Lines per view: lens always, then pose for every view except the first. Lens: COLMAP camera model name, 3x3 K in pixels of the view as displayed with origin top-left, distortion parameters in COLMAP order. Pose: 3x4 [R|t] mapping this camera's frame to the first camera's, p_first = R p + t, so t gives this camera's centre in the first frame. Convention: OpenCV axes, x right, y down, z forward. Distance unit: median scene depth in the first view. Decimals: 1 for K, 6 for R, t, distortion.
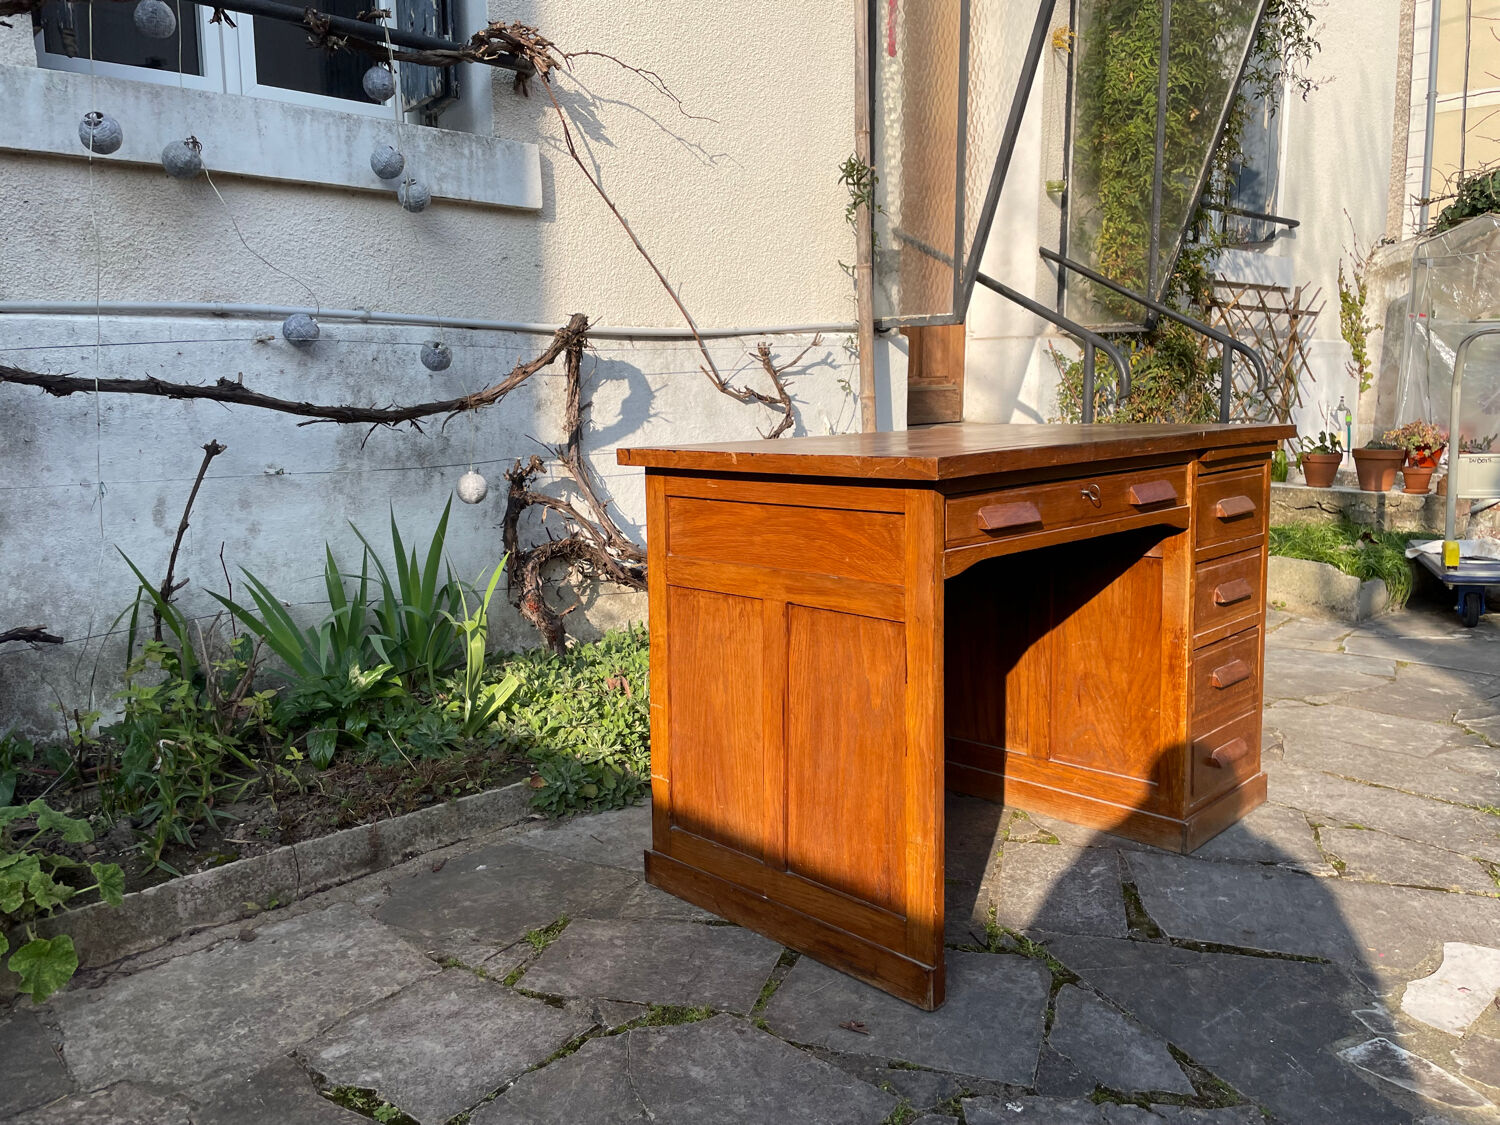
lens RADIAL K [[1140.3, 0, 762.5], [0, 1140.3, 544.8], [0, 0, 1]] dist [0.085356, -0.120737]
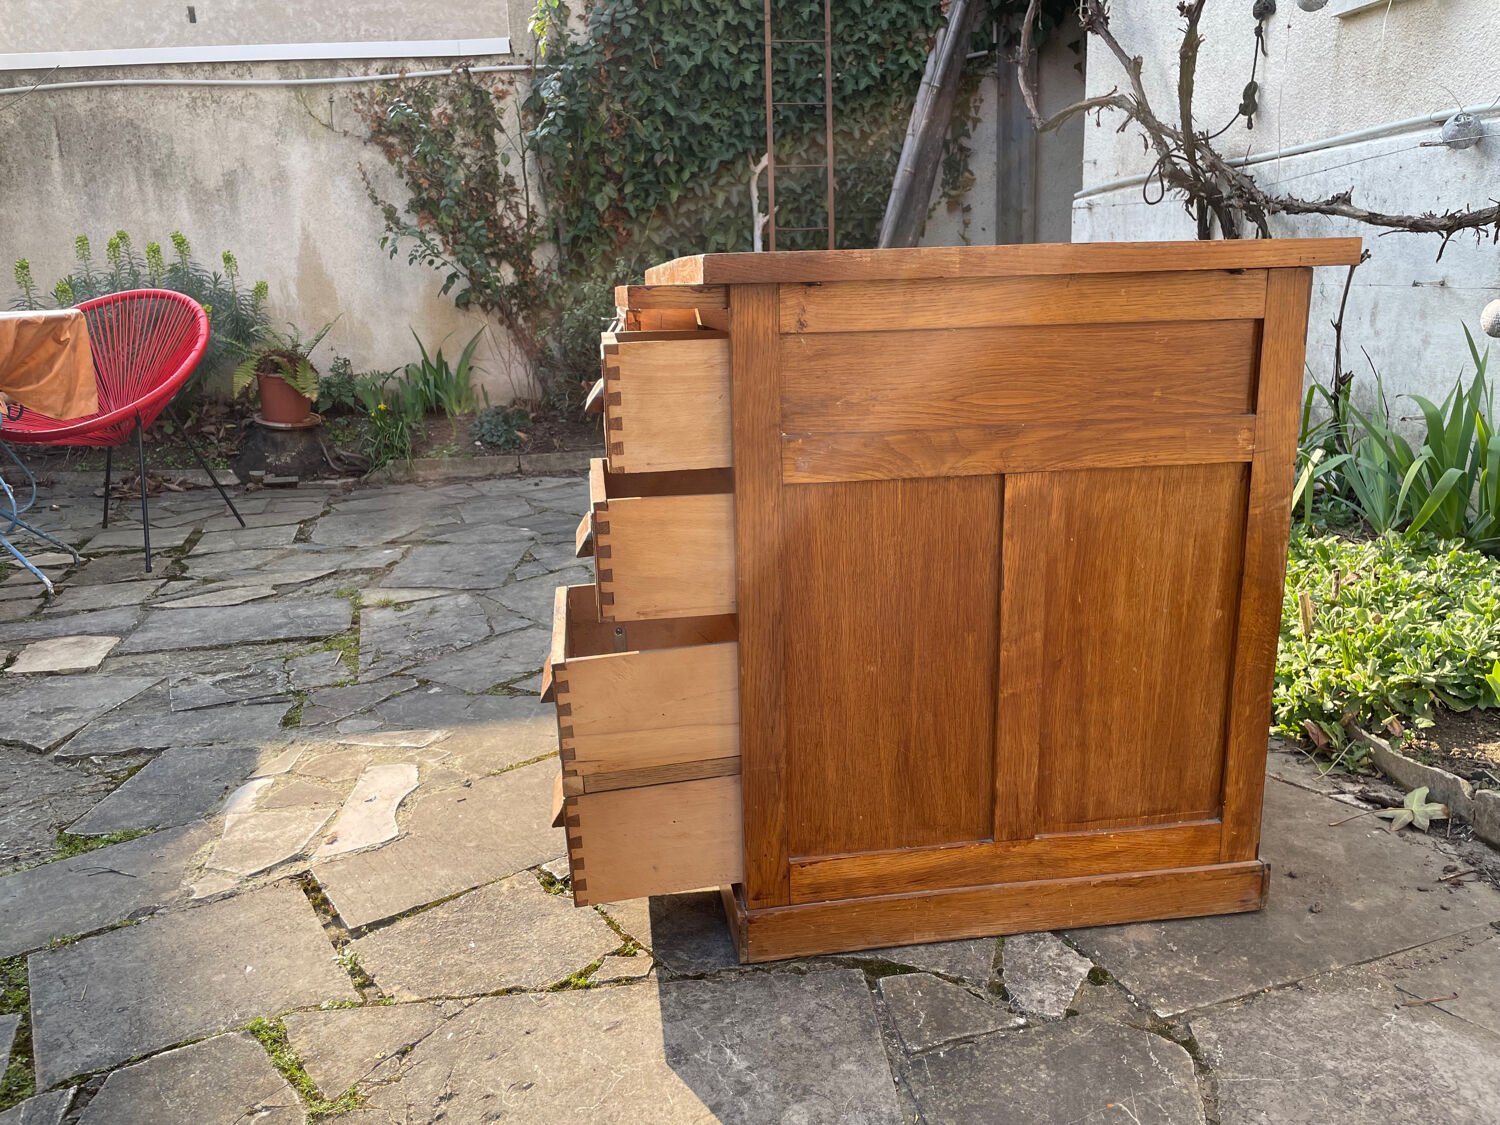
lens RADIAL K [[1137.6, 0, 751.9], [0, 1137.6, 545.1], [0, 0, 1]] dist [0.084373, -0.116642]
pose [[-0.602768, 0.212746, -0.769032, 0.785641], [-0.067120, 0.946865, 0.314551, -0.132047], [0.795089, 0.241219, -0.556460, 1.225779]]
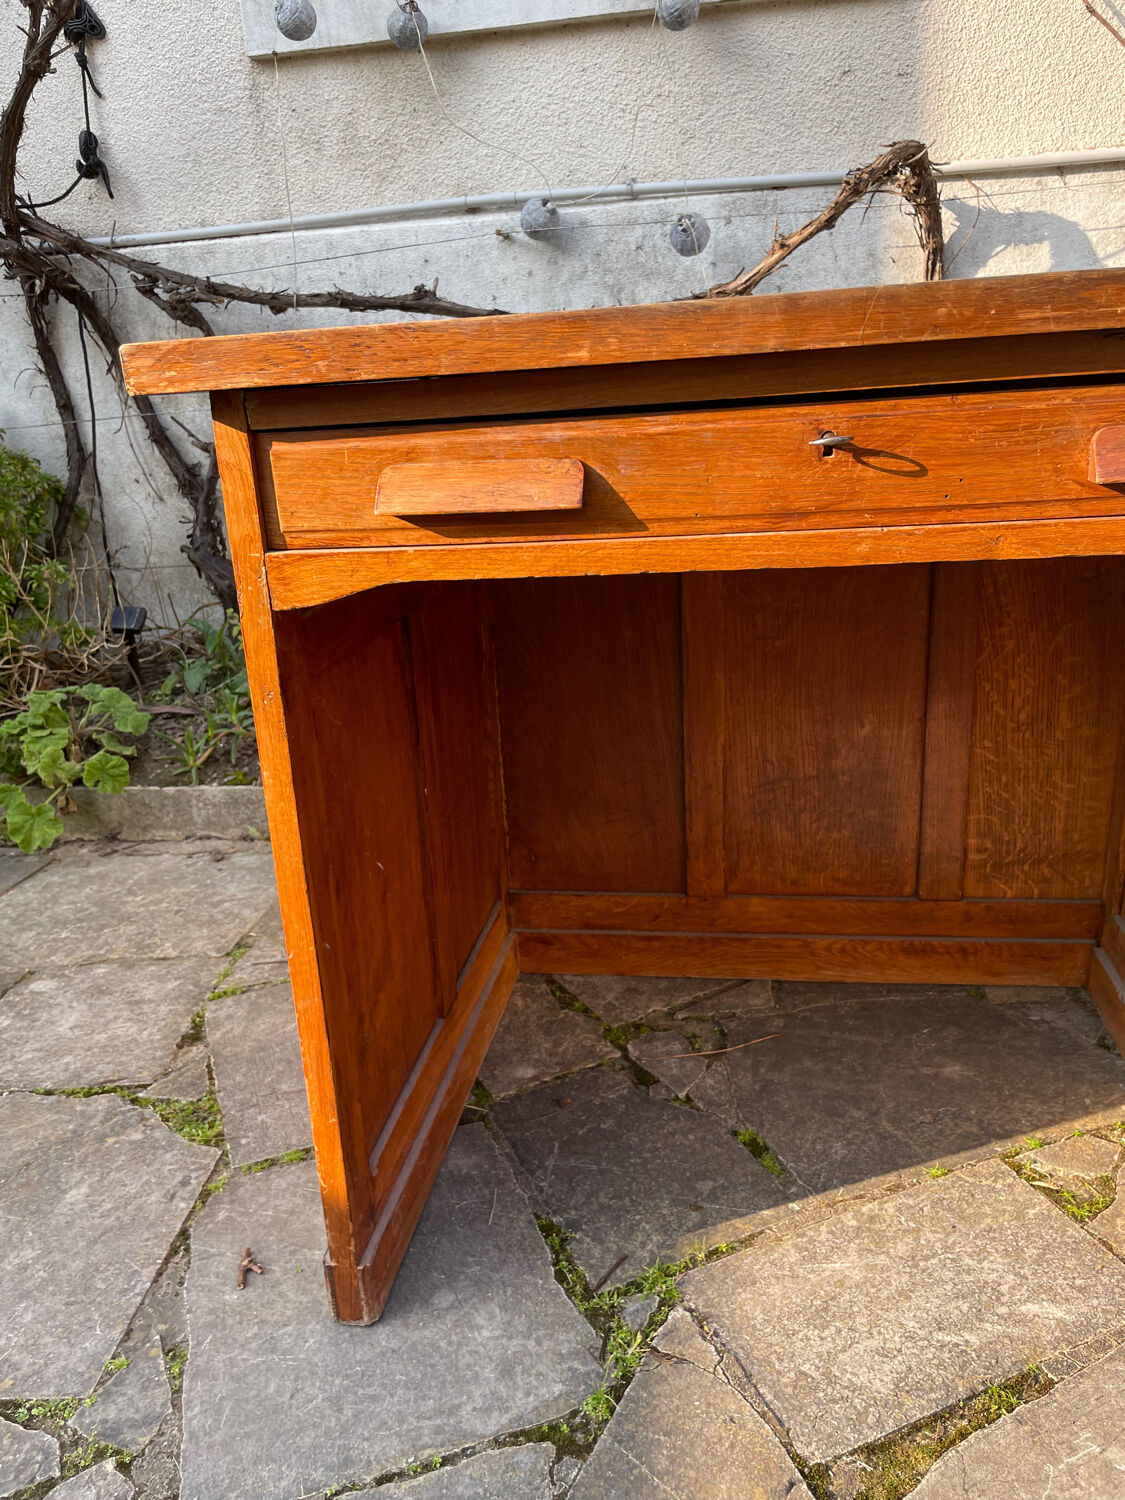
lens RADIAL K [[1140.3, 0, 570.4], [0, 1140.3, 761.7], [0, 0, 1]] dist [0.085356, -0.120737]
pose [[0.585235, 0.247956, -0.772022, 0.402341], [-0.057372, 0.962374, 0.265602, -0.029572], [0.808832, -0.111147, 0.577441, 0.514194]]
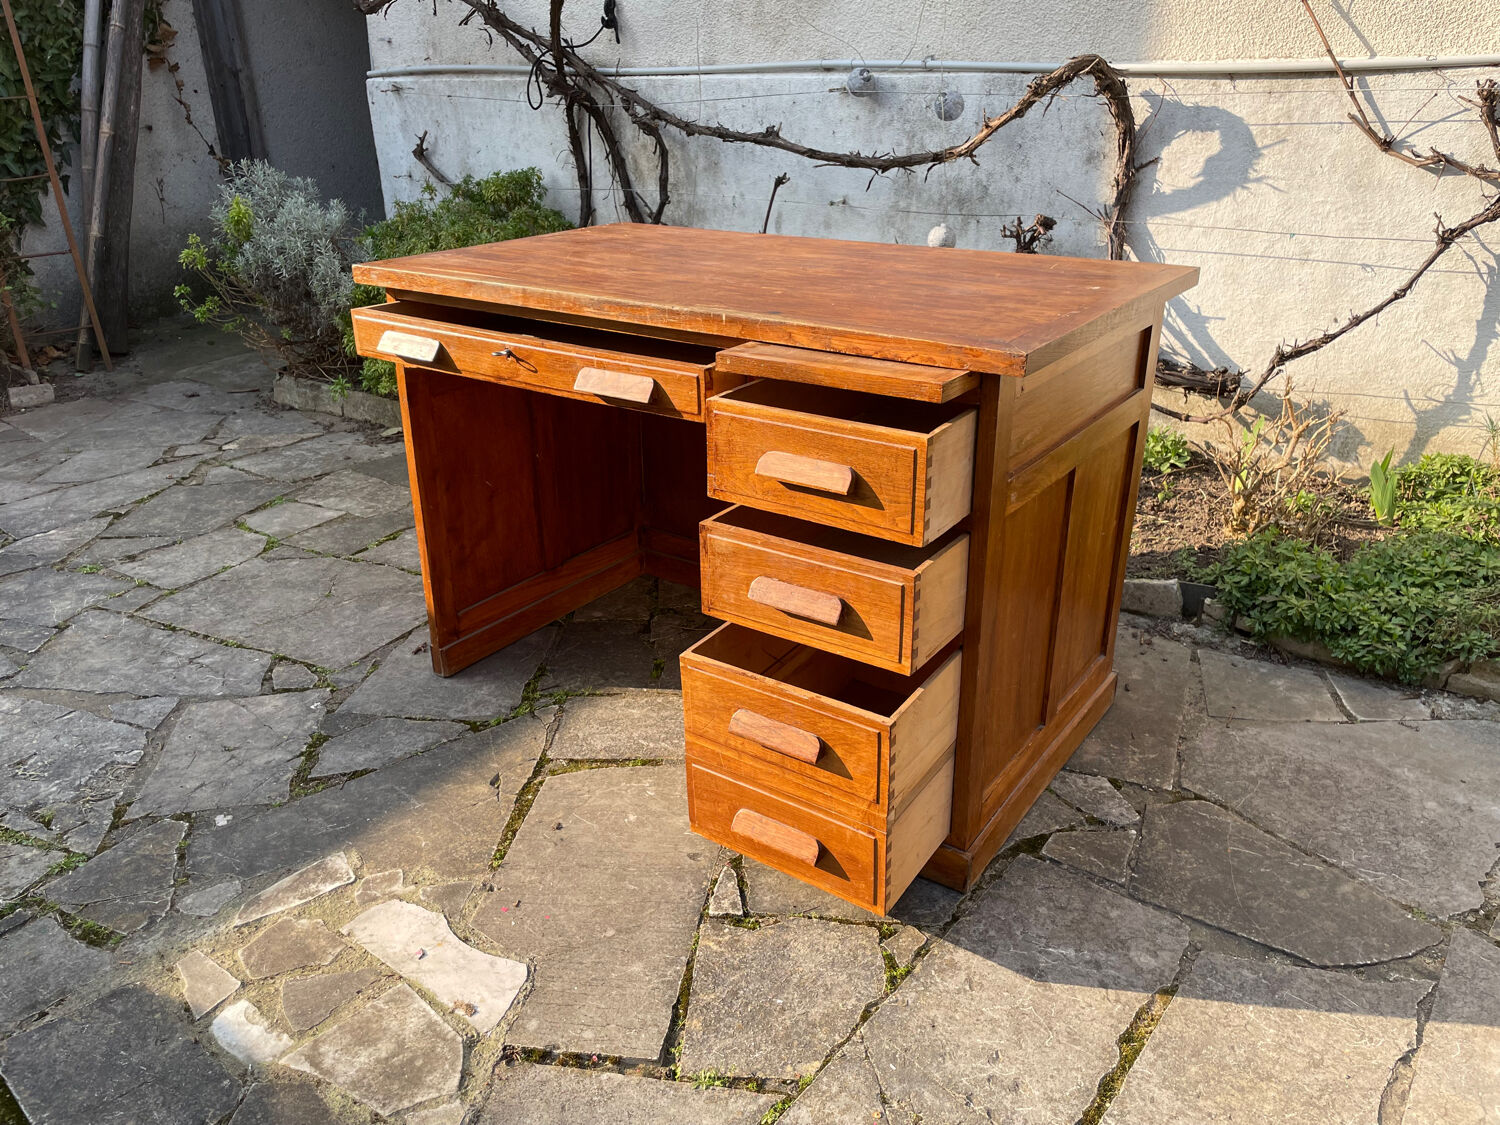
lens RADIAL K [[1140.3, 0, 753.7], [0, 1140.3, 547.3], [0, 0, 1]] dist [0.085356, -0.120737]
pose [[0.171390, 0.398588, -0.900974, 0.916980], [-0.118749, 0.916196, 0.382733, -0.202300], [0.978020, 0.041393, 0.204359, 0.714306]]
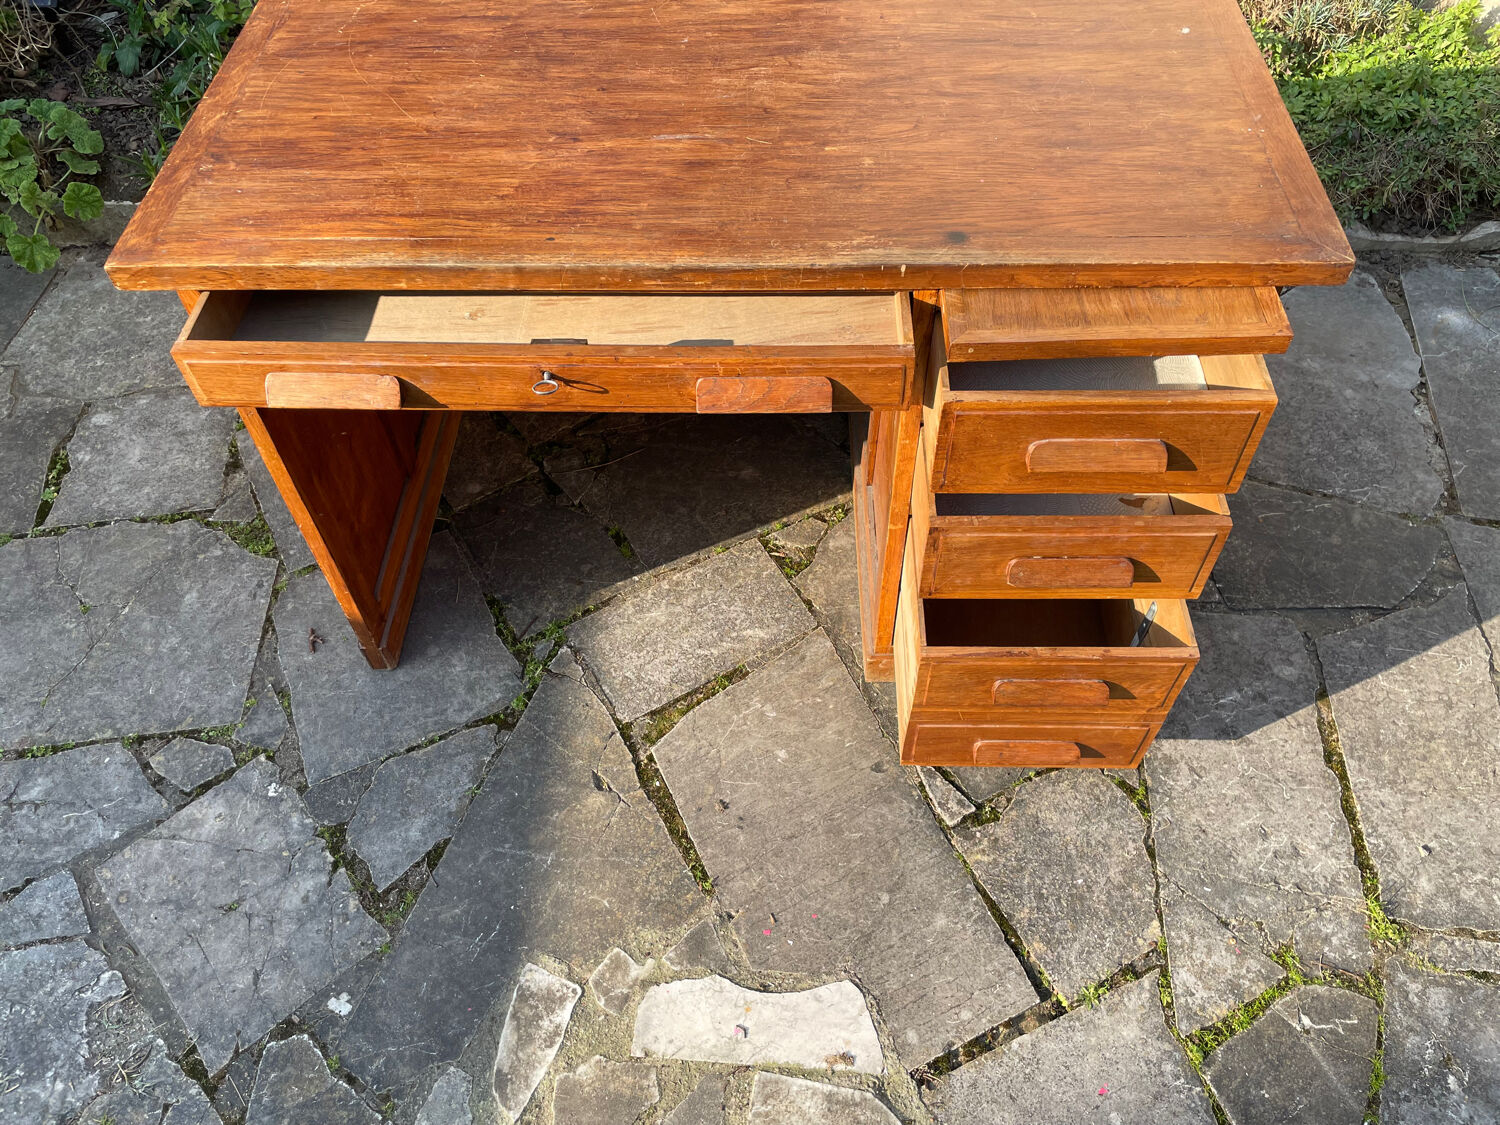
lens RADIAL K [[1140.3, 0, 763.5], [0, 1140.3, 553.1], [0, 0, 1]] dist [0.085356, -0.120737]
pose [[0.691946, 0.573847, -0.438076, 0.534205], [-0.087065, 0.668696, 0.738421, -0.329064], [0.716680, -0.472807, 0.512663, 0.499450]]
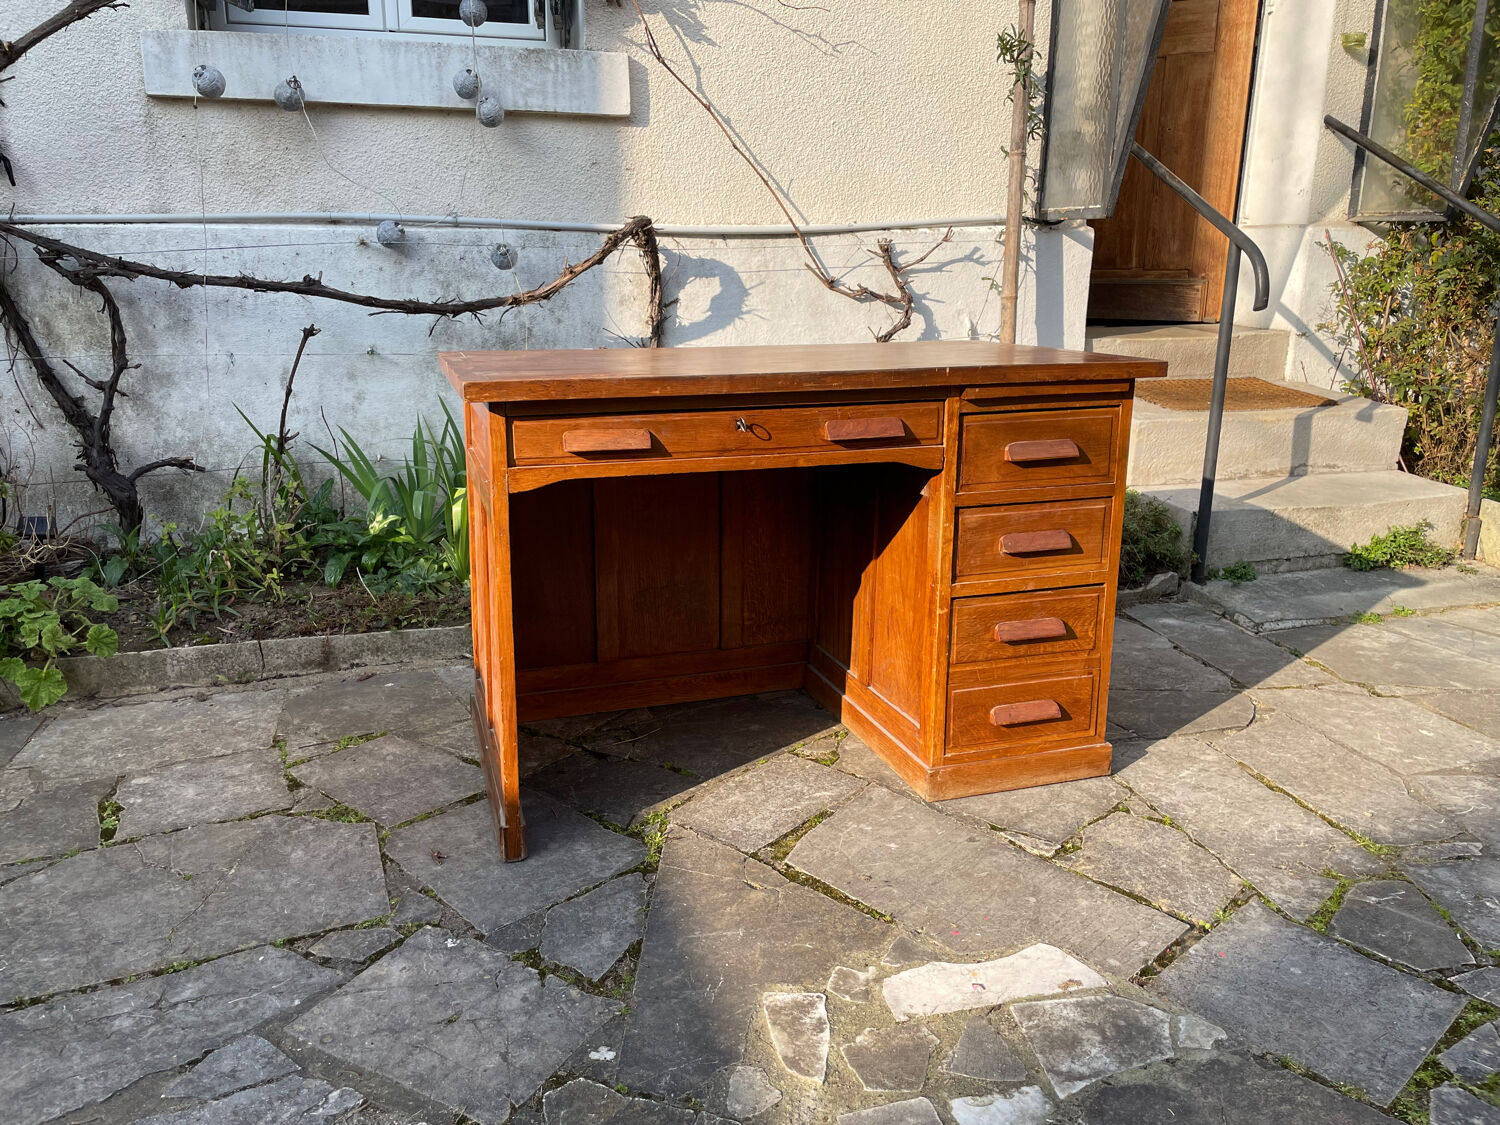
lens RADIAL K [[1140.3, 0, 739.3], [0, 1140.3, 552.4], [0, 0, 1]] dist [0.085356, -0.120737]
pose [[0.885274, 0.130737, -0.446316, 0.546139], [-0.077926, 0.987806, 0.134786, -0.051226], [0.458495, -0.084542, 0.884666, 0.072702]]
